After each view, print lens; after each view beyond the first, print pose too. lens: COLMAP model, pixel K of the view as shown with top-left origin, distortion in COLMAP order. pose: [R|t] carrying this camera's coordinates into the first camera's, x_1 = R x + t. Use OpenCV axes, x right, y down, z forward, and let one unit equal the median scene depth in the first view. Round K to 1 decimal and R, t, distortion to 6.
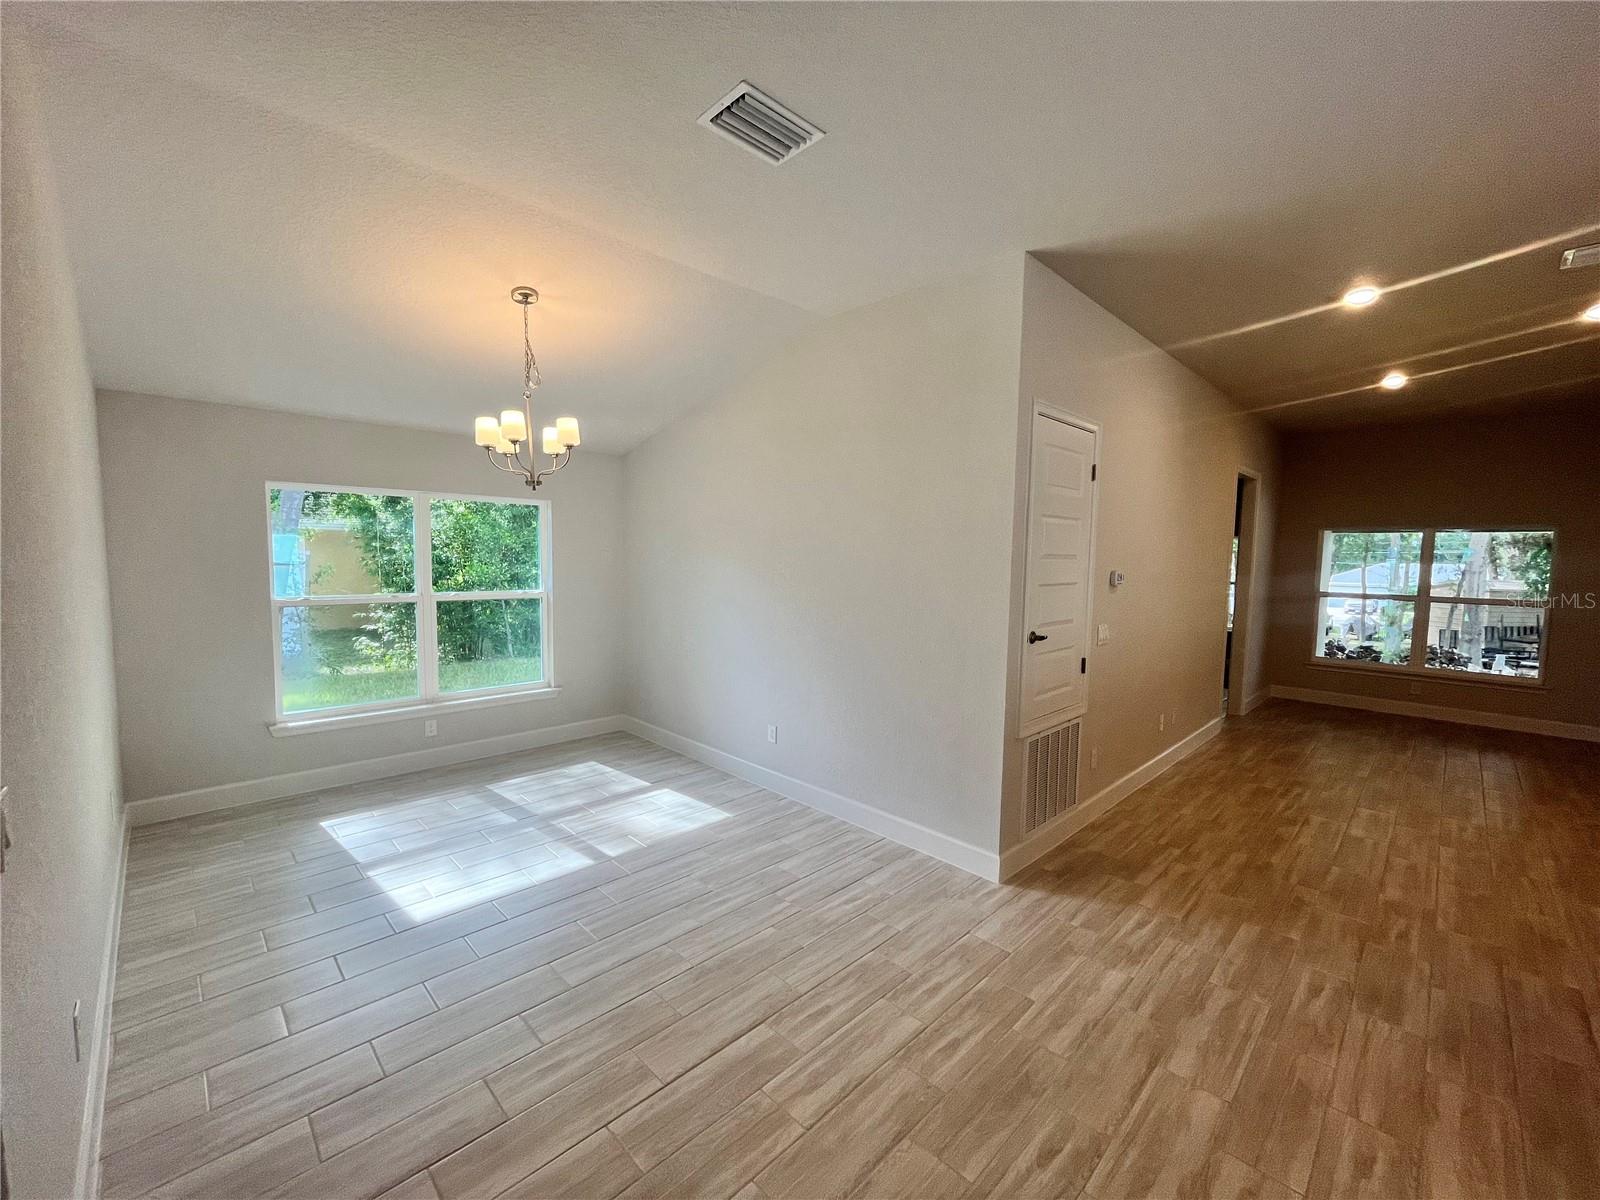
lens RADIAL K [[652.6, 0, 802.7], [0, 652.6, 597.5], [0, 0, 1]] dist [-0.003053, 0.000216]
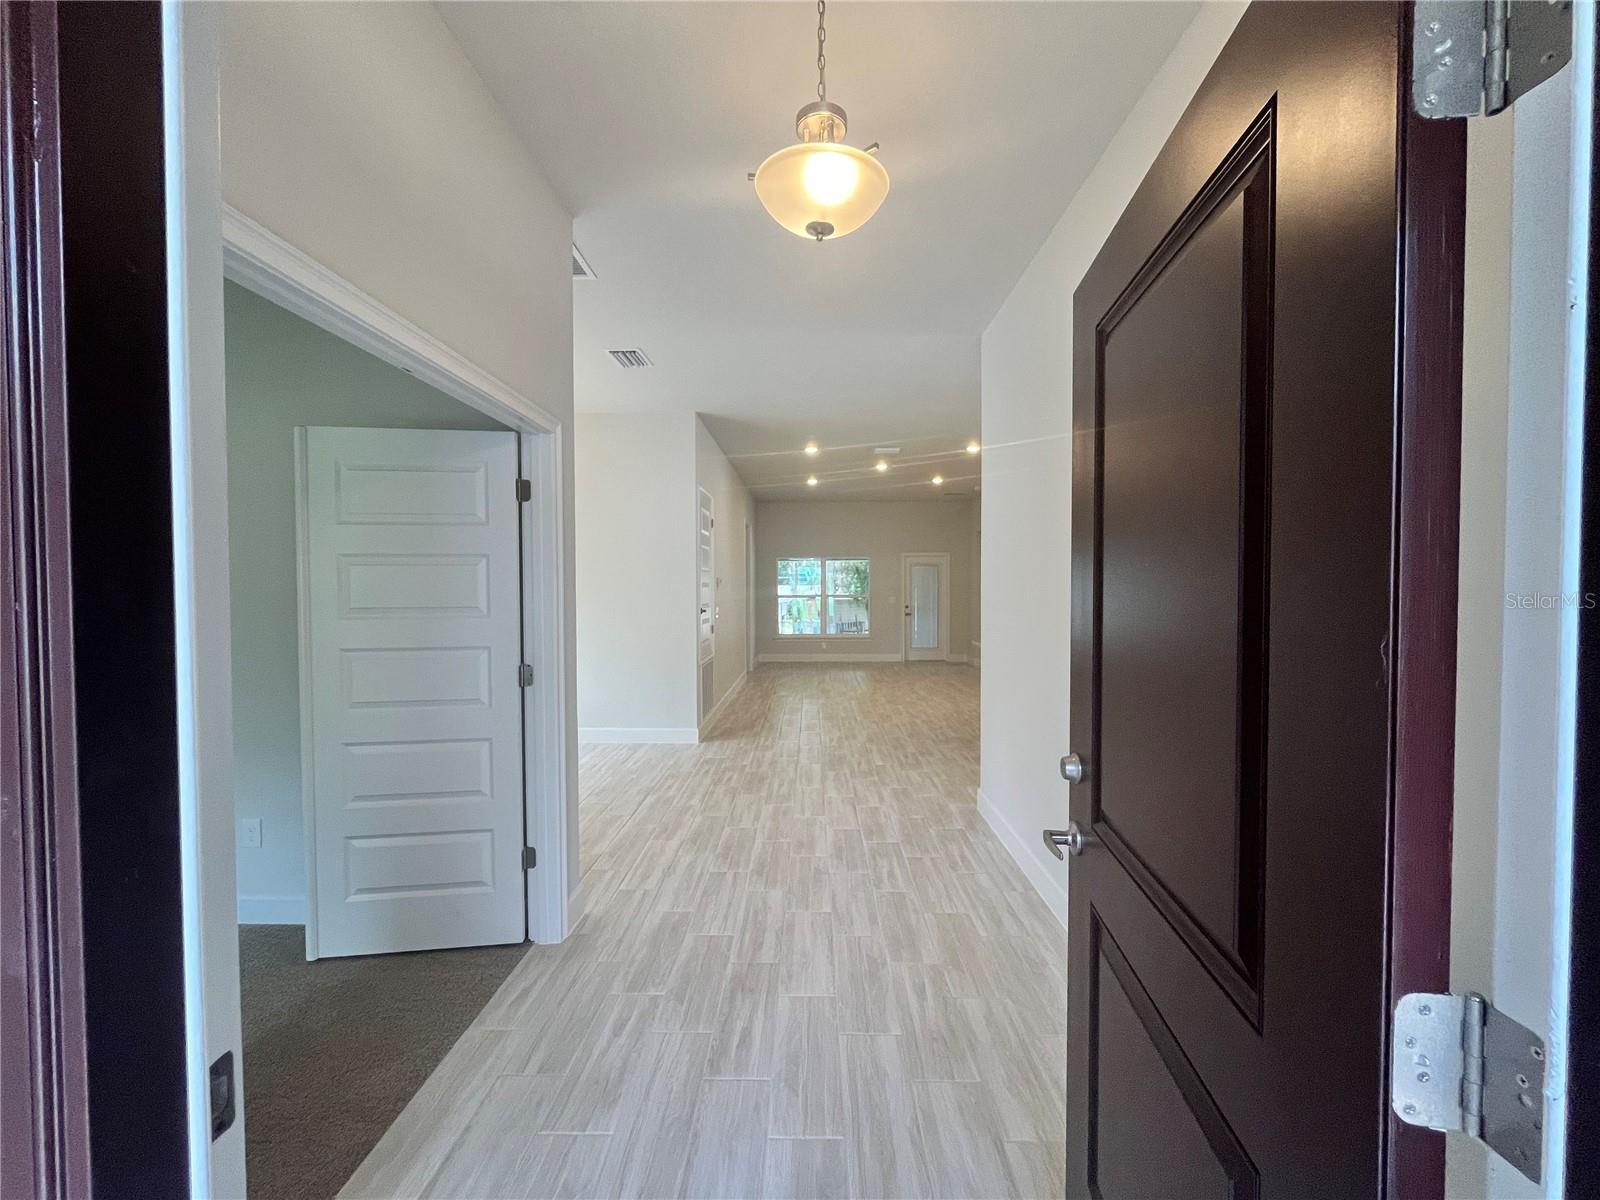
lens RADIAL K [[652.6, 0, 798.3], [0, 652.6, 597.3], [0, 0, 1]] dist [-0.003053, 0.000216]
pose [[0.719809, -0.037887, 0.693137, -0.756259], [0.073079, 0.997097, -0.021389, 0.084272], [-0.690315, 0.066049, 0.720488, -0.553901]]
